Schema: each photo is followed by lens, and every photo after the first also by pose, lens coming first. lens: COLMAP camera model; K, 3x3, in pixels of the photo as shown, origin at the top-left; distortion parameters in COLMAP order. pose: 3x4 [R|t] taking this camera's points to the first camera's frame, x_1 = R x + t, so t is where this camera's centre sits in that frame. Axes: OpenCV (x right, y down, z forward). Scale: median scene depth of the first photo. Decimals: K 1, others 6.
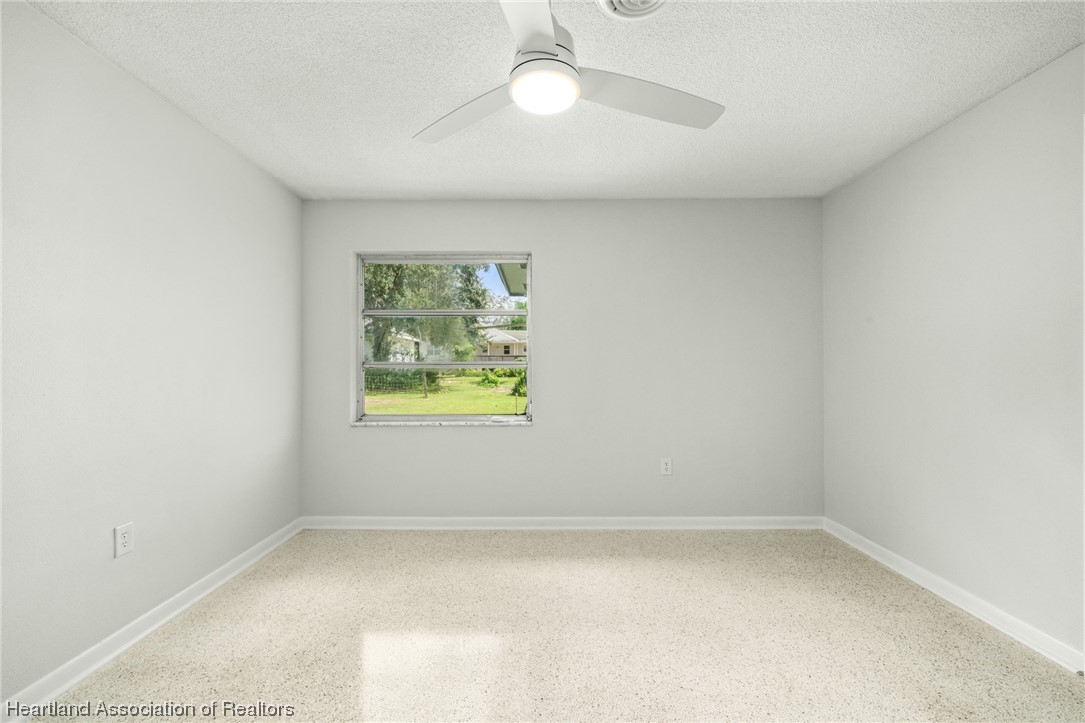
lens RADIAL K [[449.7, 0, 542.1], [0, 449.7, 367.4], [0, 0, 1]] dist [-0.000610, 0.000297]
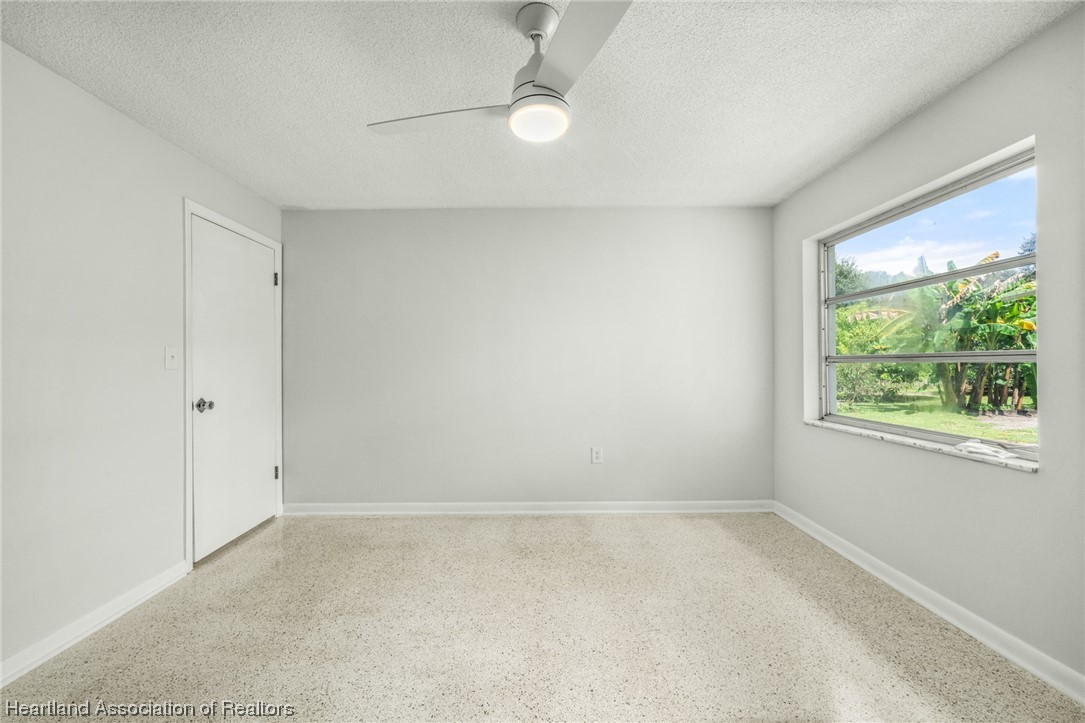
lens RADIAL K [[413.5, 0, 539.9], [0, 413.5, 361.9], [0, 0, 1]] dist [0.000275, 0.000315]
pose [[0.003739, -0.006004, -0.999975, 0.463378], [0.006228, 0.999963, -0.005980, 0.001414], [0.999974, -0.006205, 0.003776, 0.439791]]
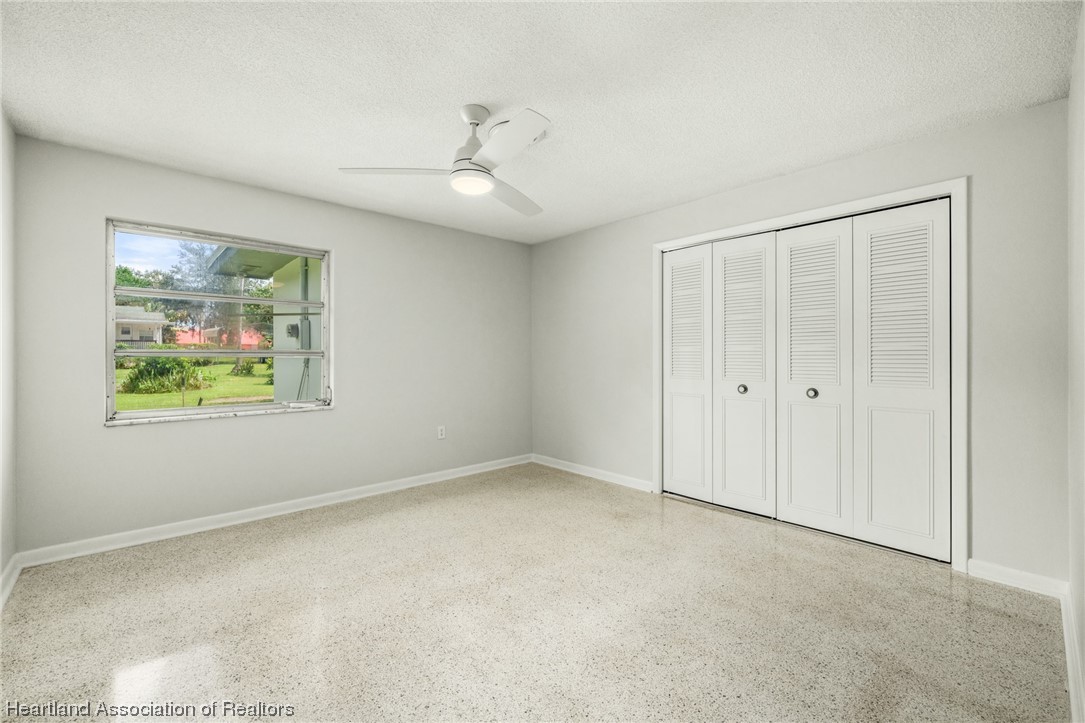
lens RADIAL K [[446.0, 0, 539.0], [0, 446.0, 356.8], [0, 0, 1]] dist [-0.000361, 0.000162]
pose [[0.740667, -0.000777, 0.671872, -0.391924], [0.002376, 0.999996, -0.001464, 0.004948], [-0.671868, 0.002680, 0.740666, -0.146943]]
